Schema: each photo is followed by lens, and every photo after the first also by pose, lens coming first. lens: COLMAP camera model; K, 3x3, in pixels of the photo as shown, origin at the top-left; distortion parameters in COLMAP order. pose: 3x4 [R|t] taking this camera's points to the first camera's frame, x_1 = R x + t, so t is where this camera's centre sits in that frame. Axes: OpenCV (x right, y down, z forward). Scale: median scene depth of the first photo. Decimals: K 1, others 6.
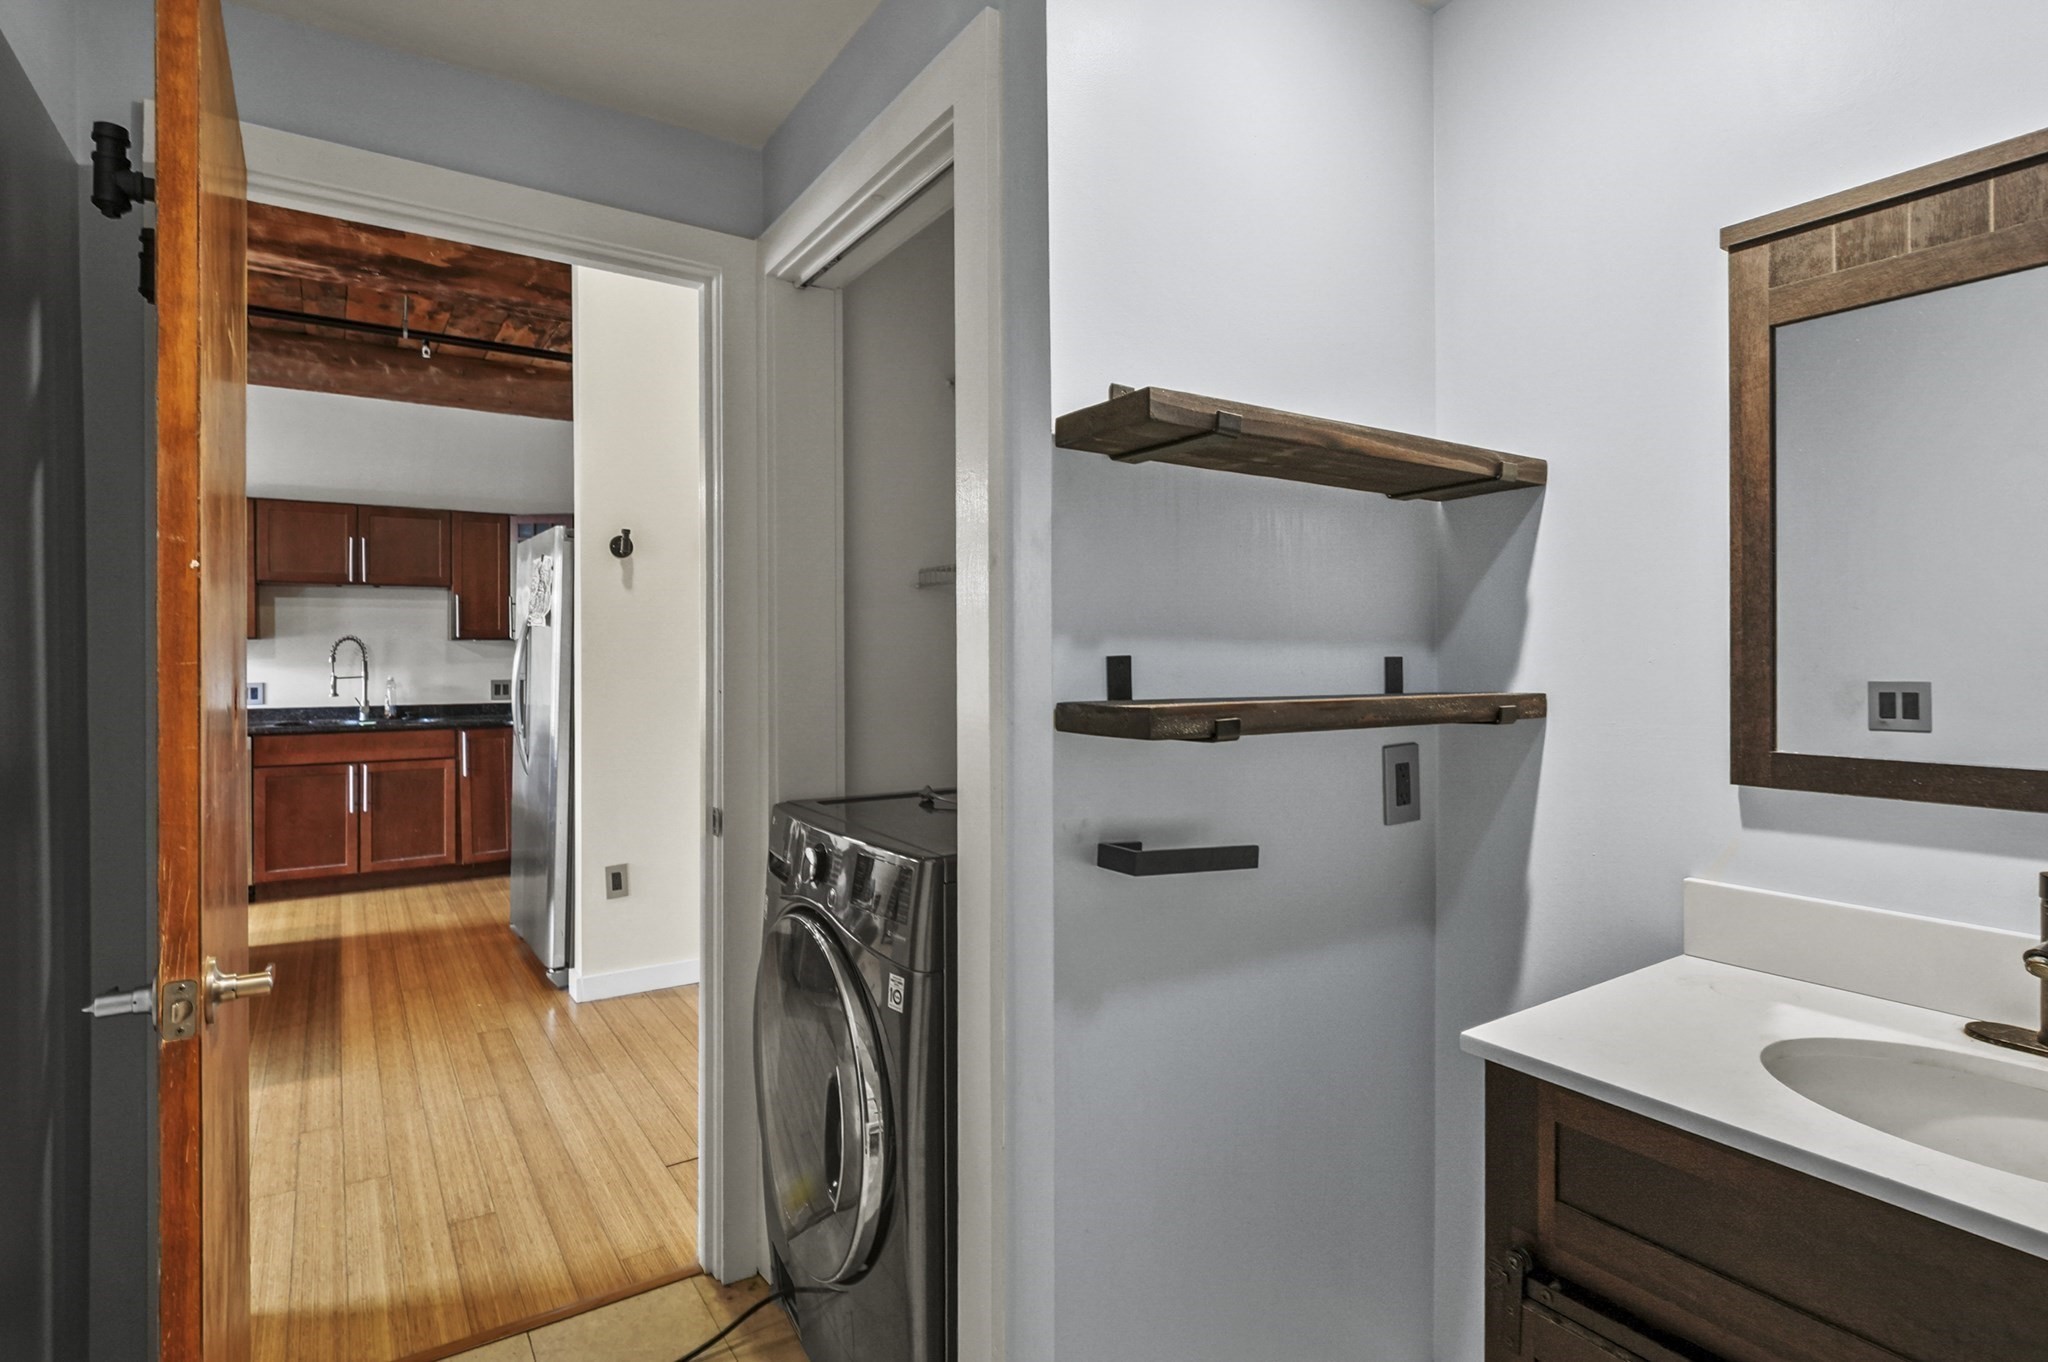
lens RADIAL K [[1016.2, 0, 1015.9], [0, 1016.2, 654.6], [0, 0, 1]] dist [0.001005, -0.002084]
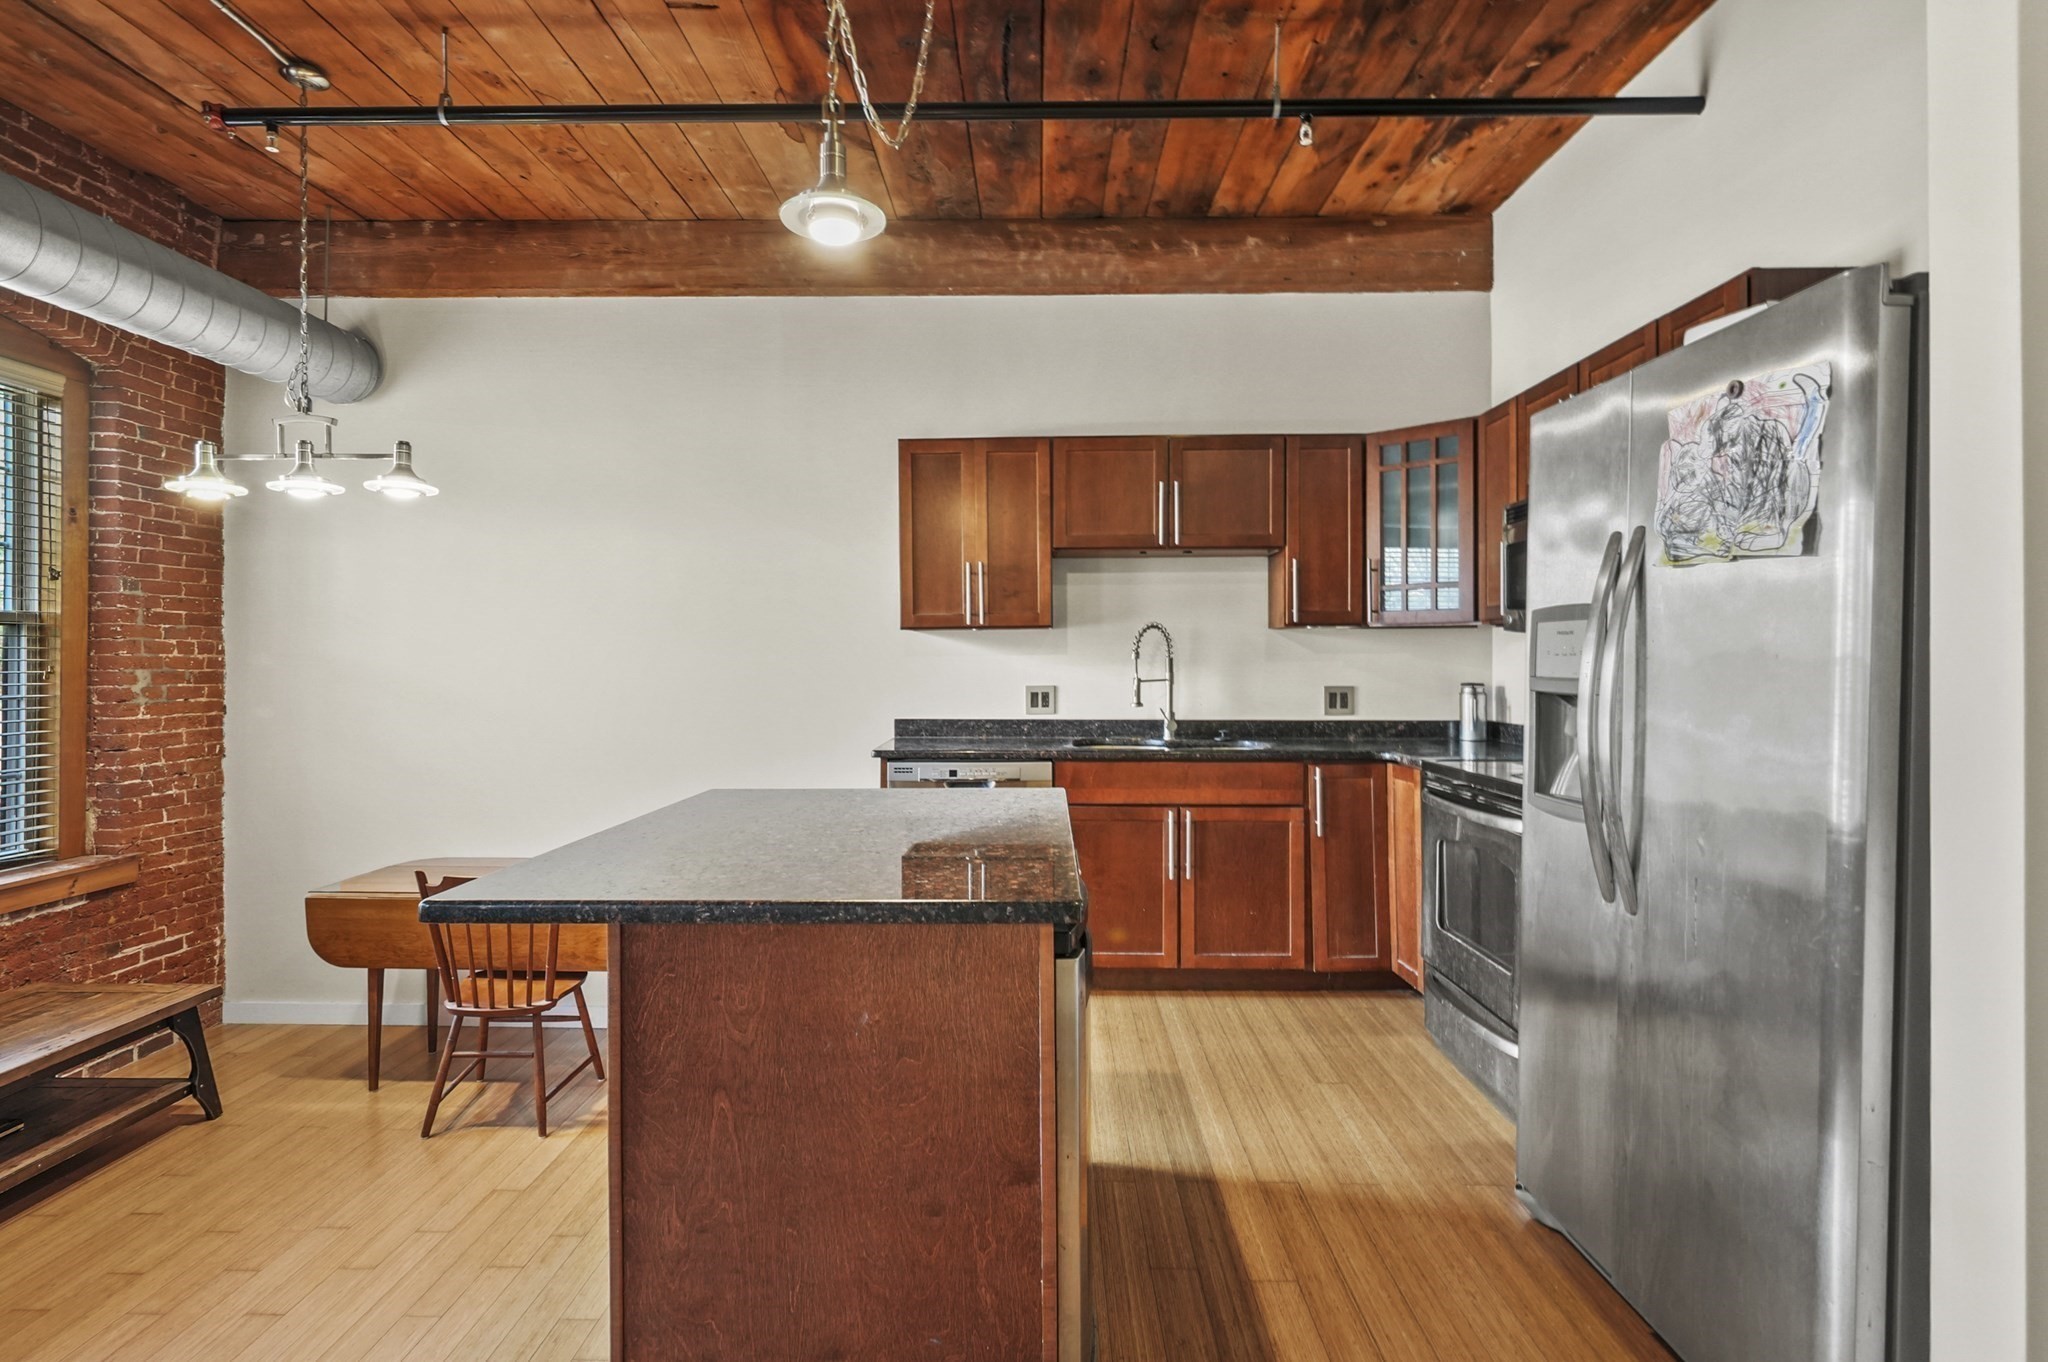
lens RADIAL K [[1016.2, 0, 1019.0], [0, 1016.2, 659.2], [0, 0, 1]] dist [0.001005, -0.002084]
pose [[0.820155, 0.001738, -0.572139, -0.330379], [-0.000358, 0.999997, 0.002524, 0.005789], [0.572142, -0.001865, 0.820153, 0.363818]]
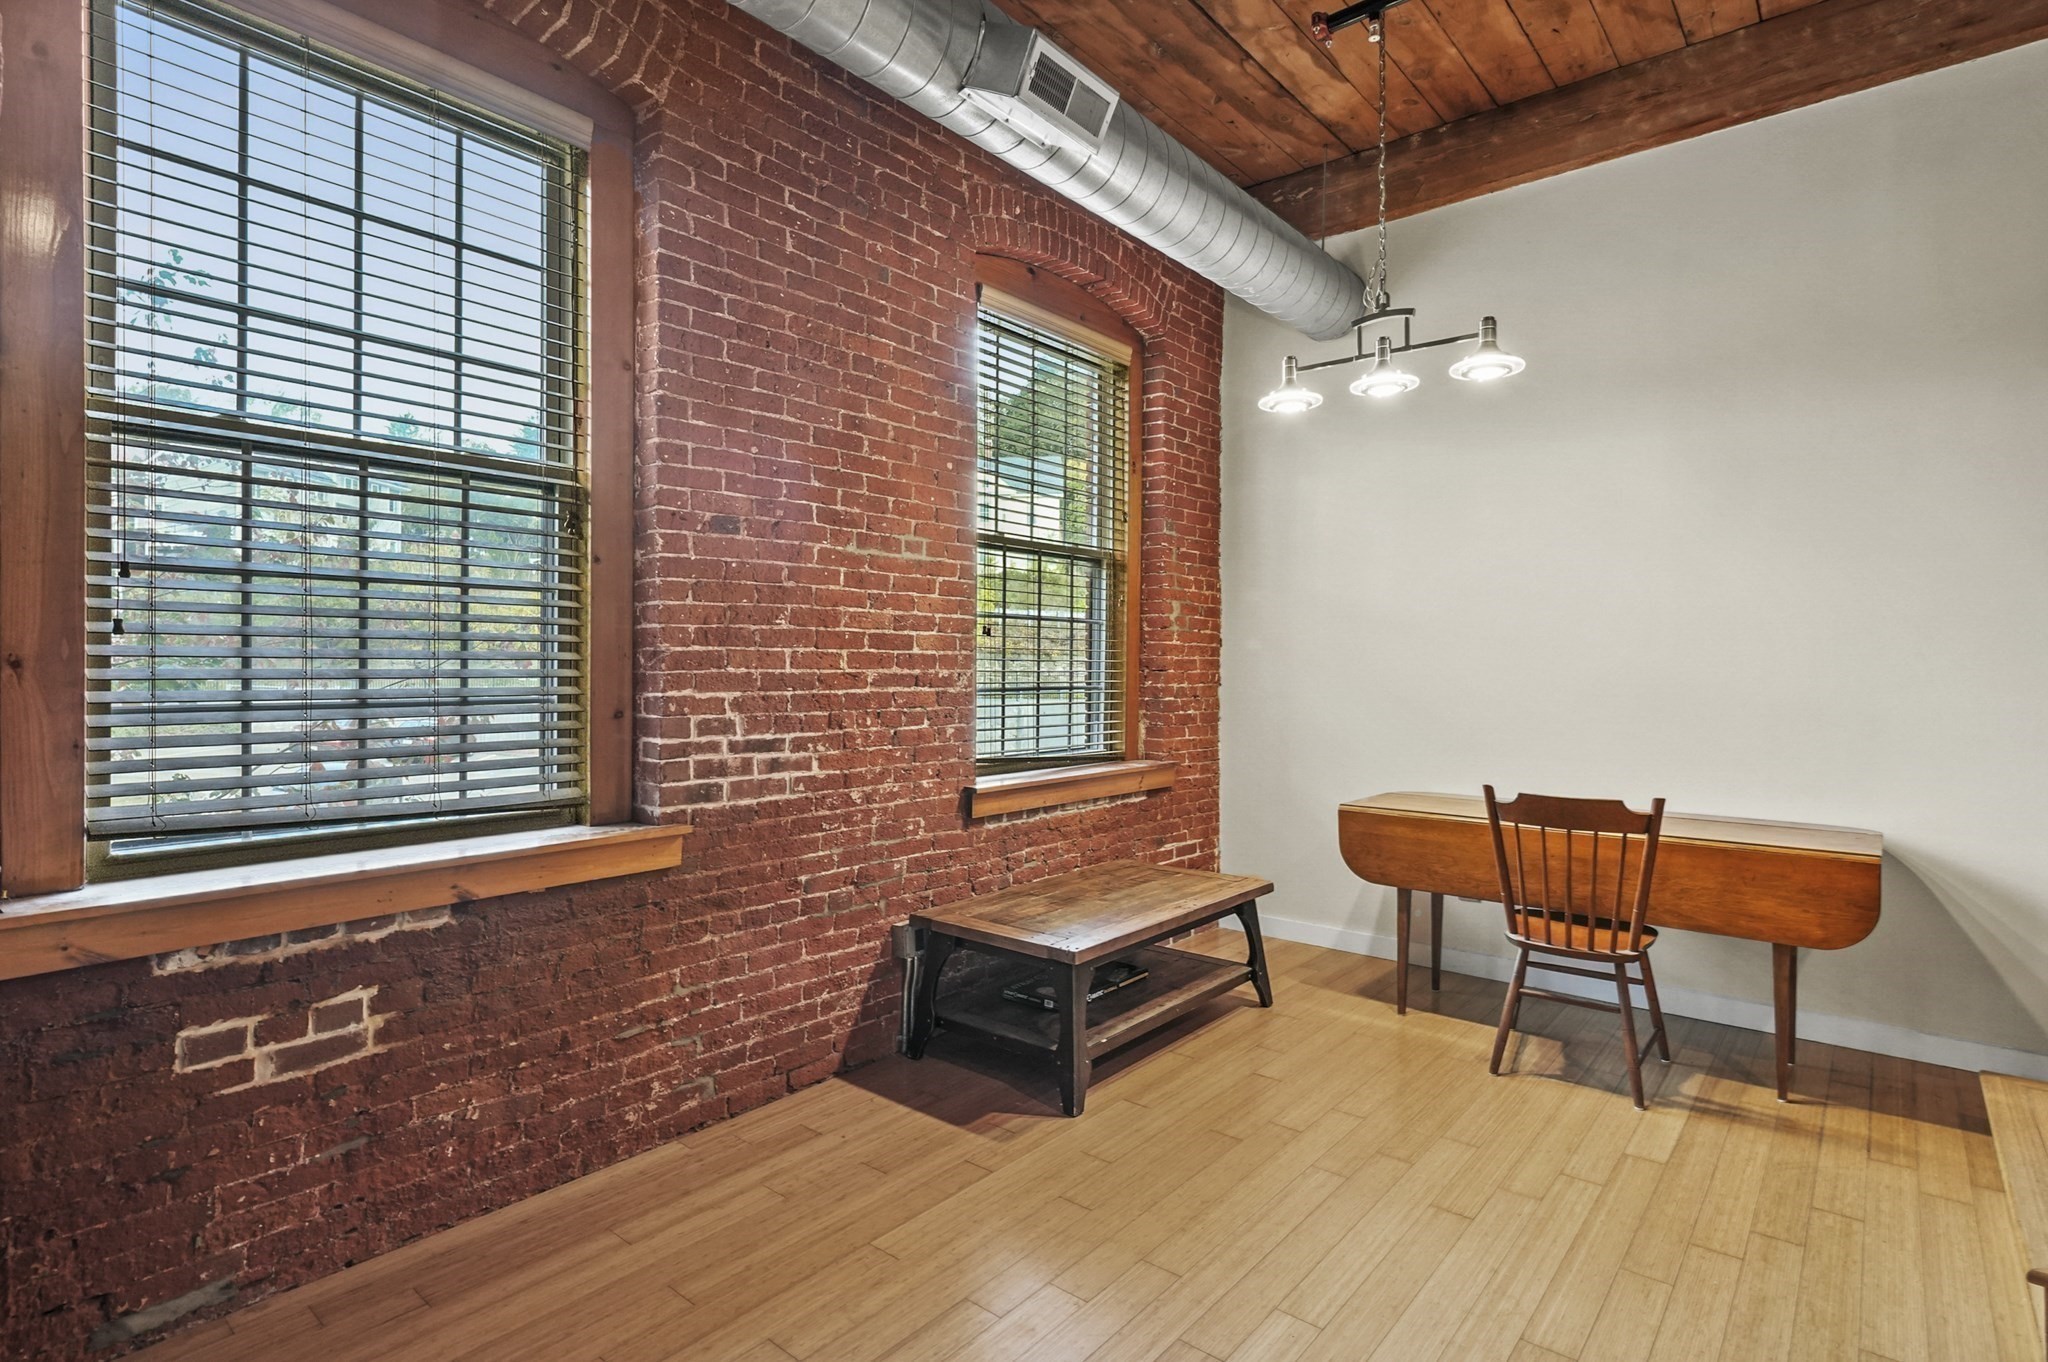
lens RADIAL K [[1016.2, 0, 1012.6], [0, 1016.2, 670.1], [0, 0, 1]] dist [0.001005, -0.002084]
pose [[0.269906, 0.004088, -0.962878, -0.496848], [-0.001122, 0.999992, 0.003931, 0.066933], [0.962886, 0.000020, 0.269908, 0.252785]]
